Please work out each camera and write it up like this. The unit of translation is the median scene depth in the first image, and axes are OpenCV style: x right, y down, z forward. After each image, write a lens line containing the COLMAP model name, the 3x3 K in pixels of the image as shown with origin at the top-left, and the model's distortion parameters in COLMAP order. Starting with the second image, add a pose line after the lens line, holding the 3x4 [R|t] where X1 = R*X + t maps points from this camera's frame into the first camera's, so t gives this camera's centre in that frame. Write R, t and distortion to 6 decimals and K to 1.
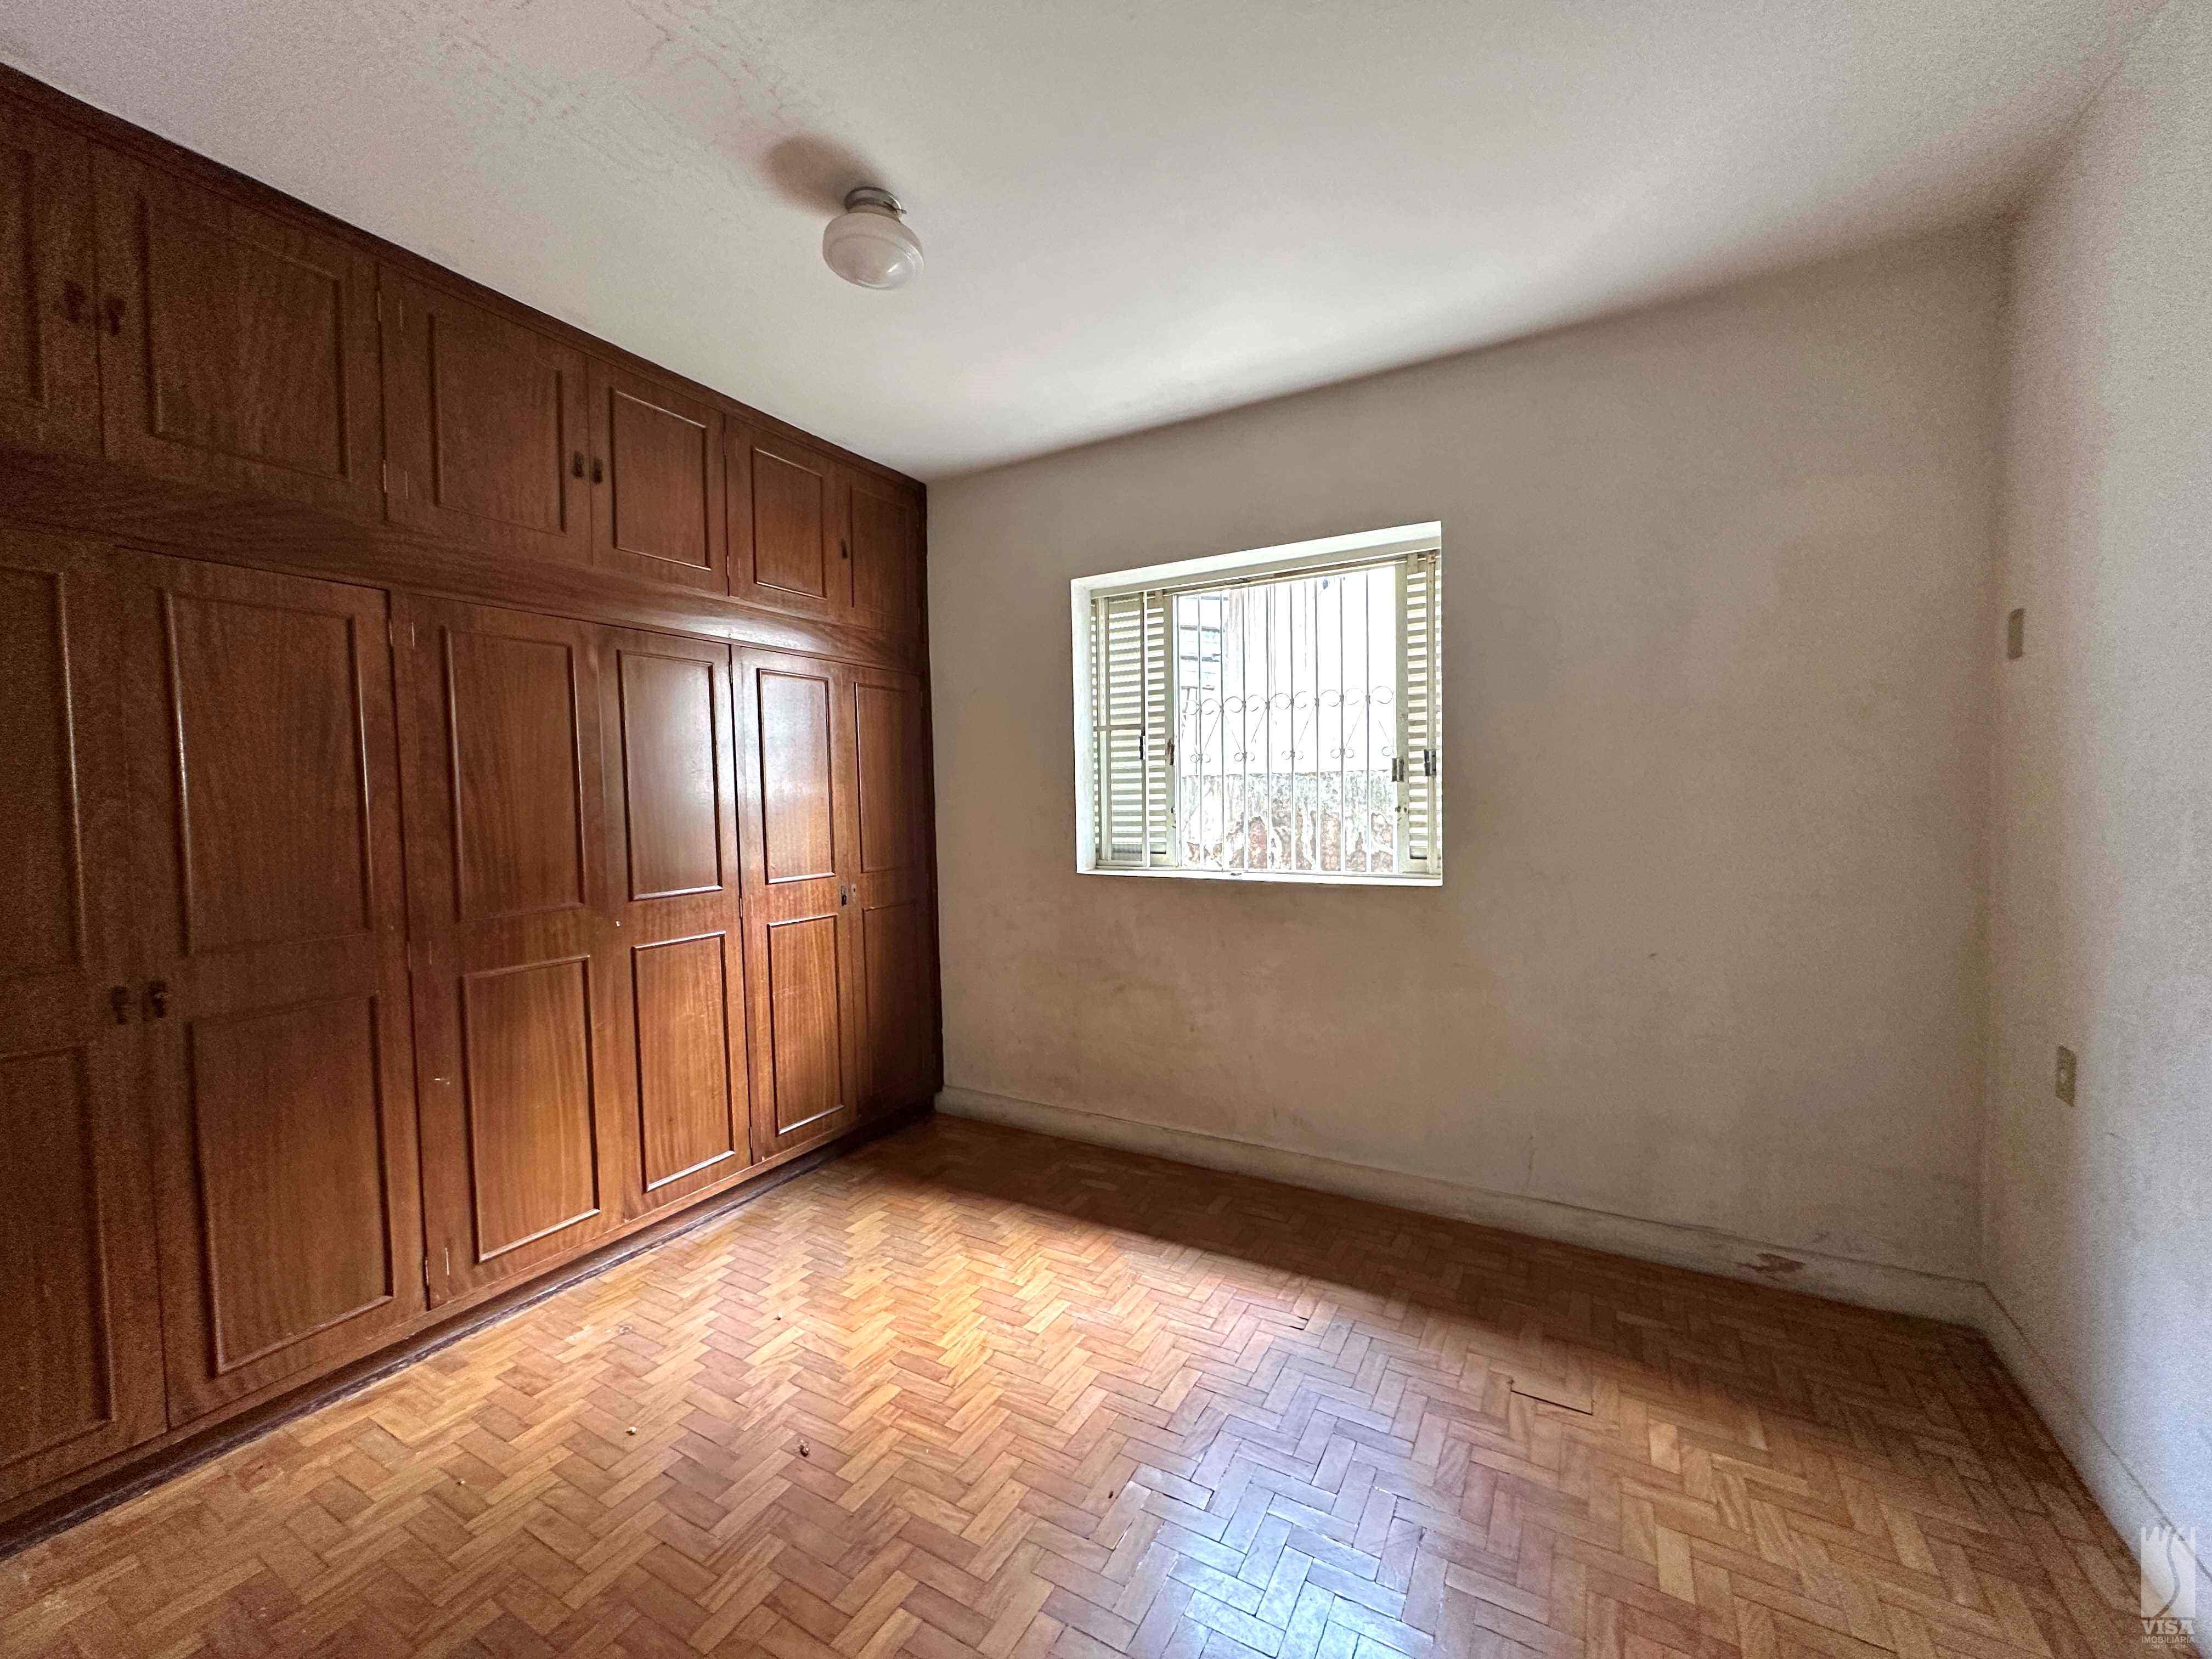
lens RADIAL K [[881.5, 0, 1106.6], [0, 881.5, 836.0], [0, 0, 1]] dist [-0.002096, -0.000070]
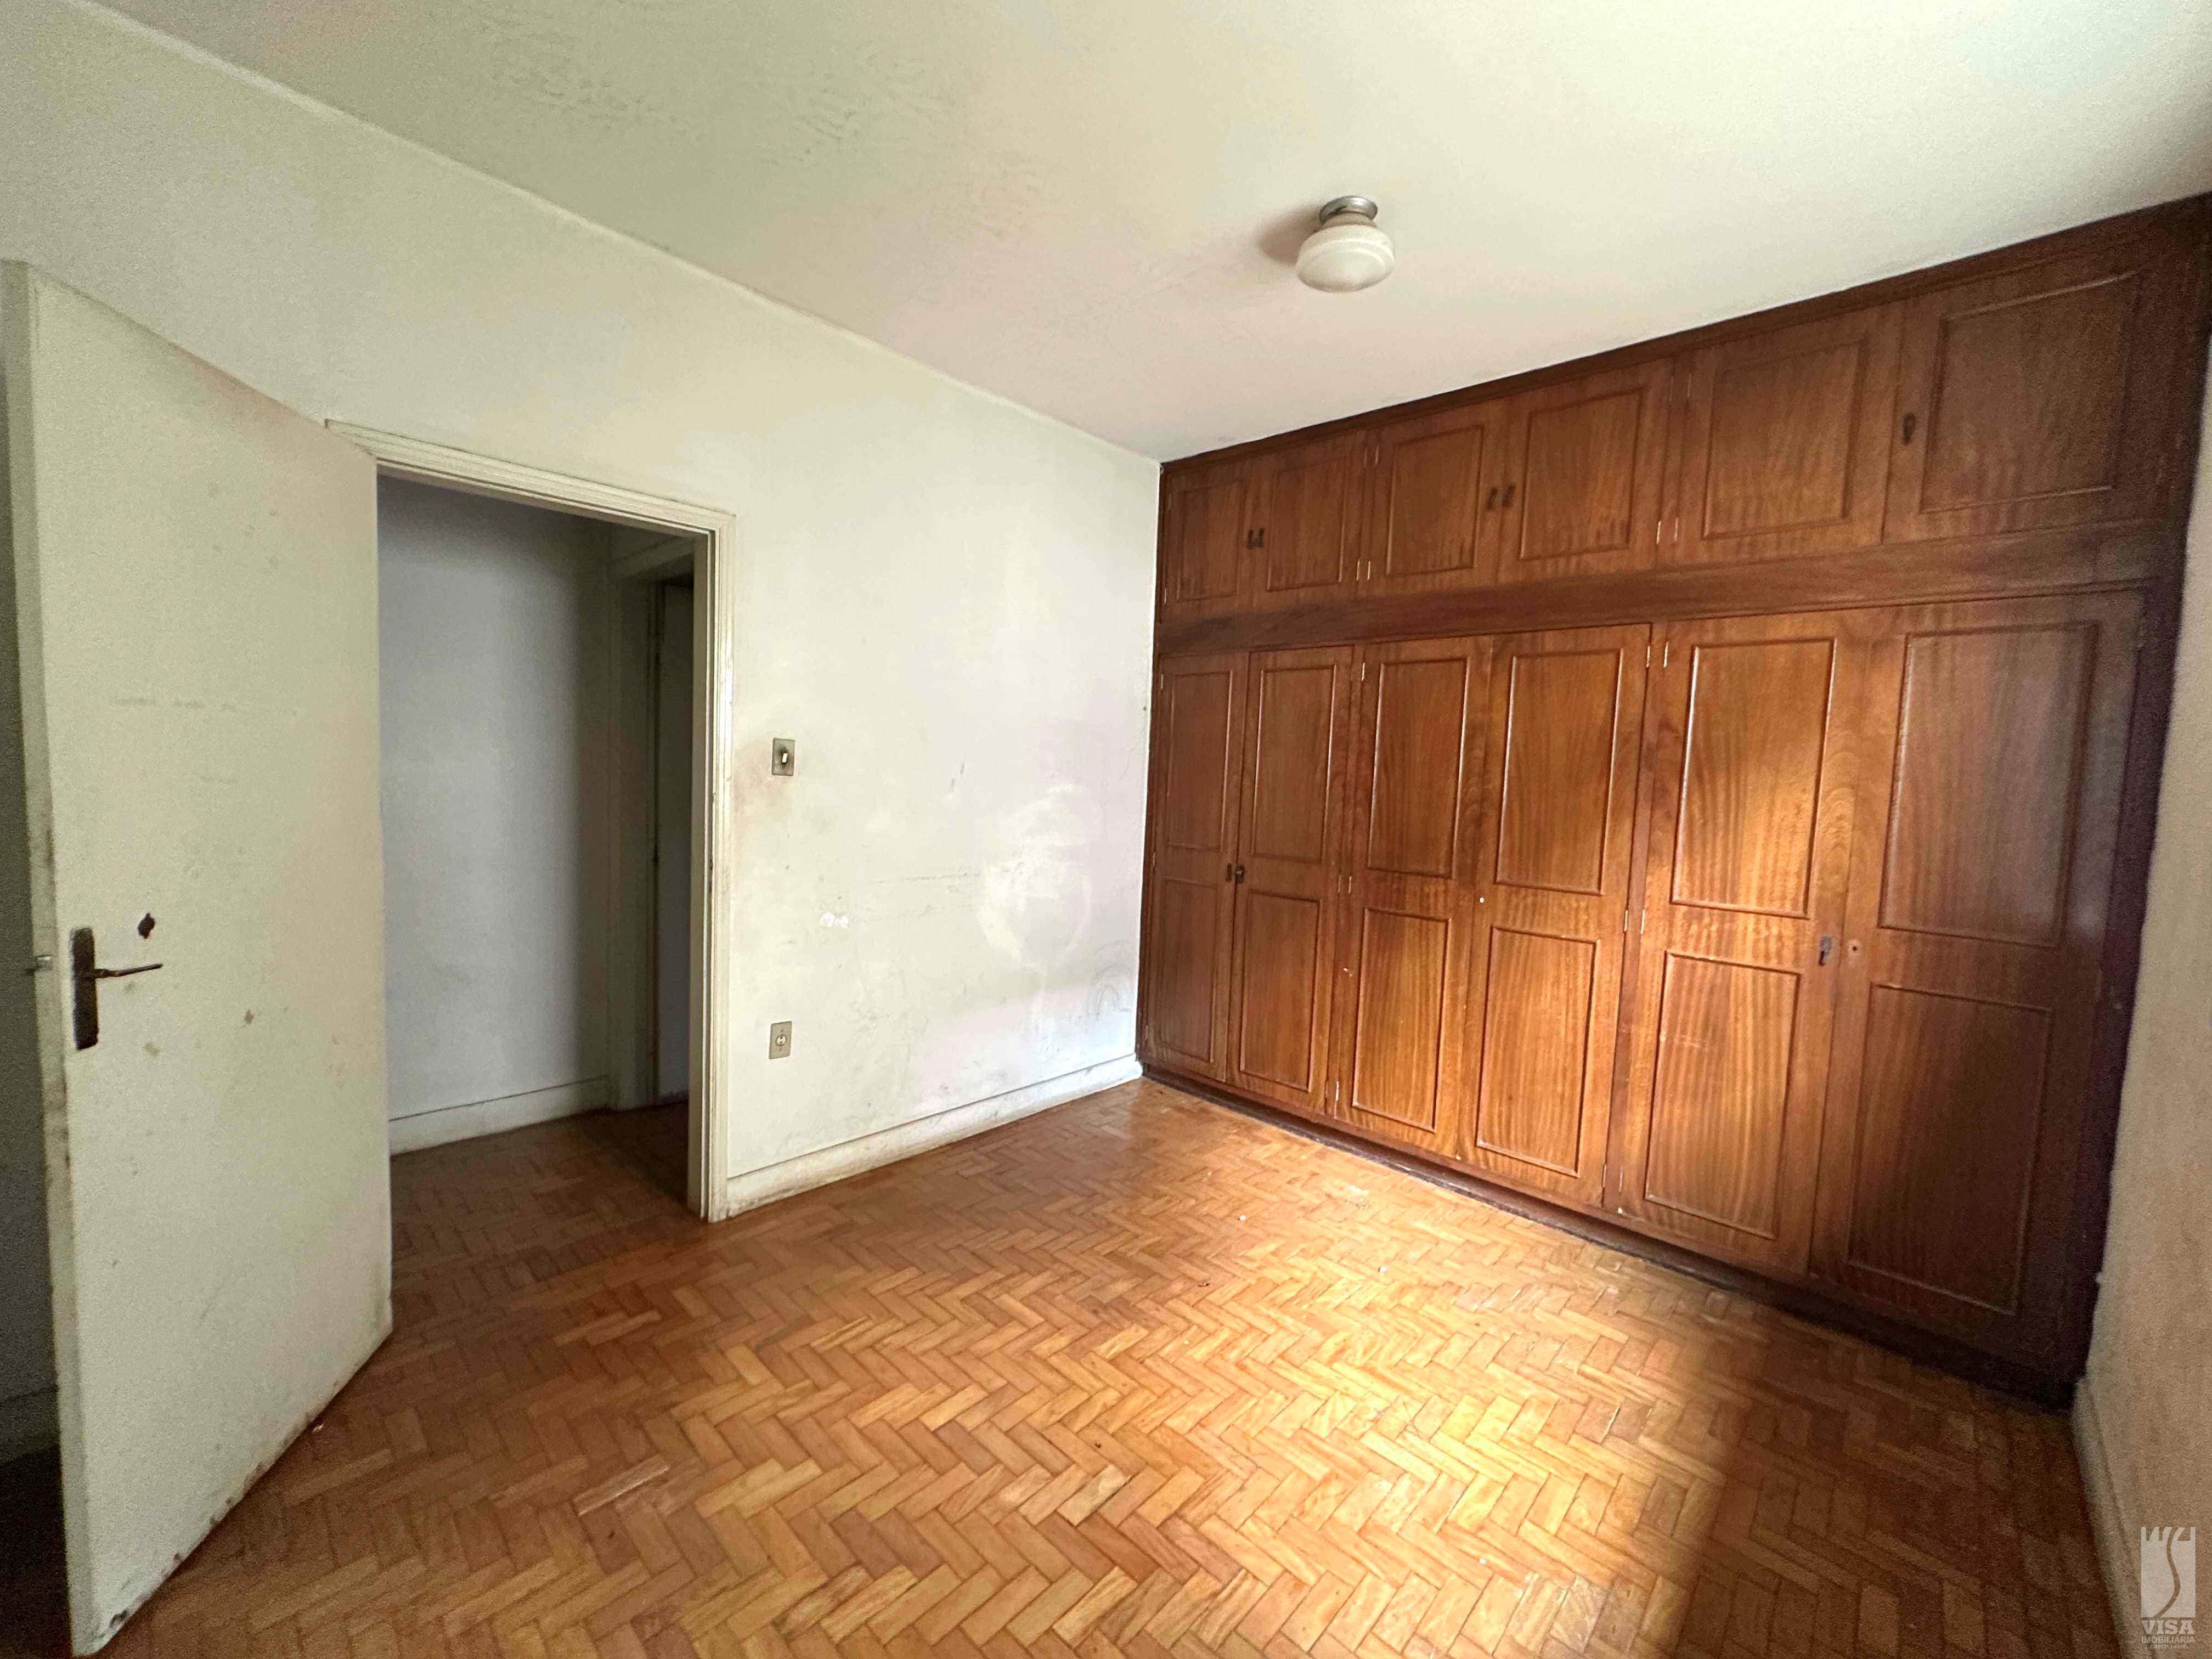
lens RADIAL K [[881.5, 0, 1099.9], [0, 881.5, 833.2], [0, 0, 1]] dist [-0.002096, -0.000070]
pose [[-0.250218, 0.080423, -0.964844, 0.657611], [-0.083103, 0.991082, 0.104162, -0.063214], [0.964617, 0.106245, -0.241303, 0.800421]]
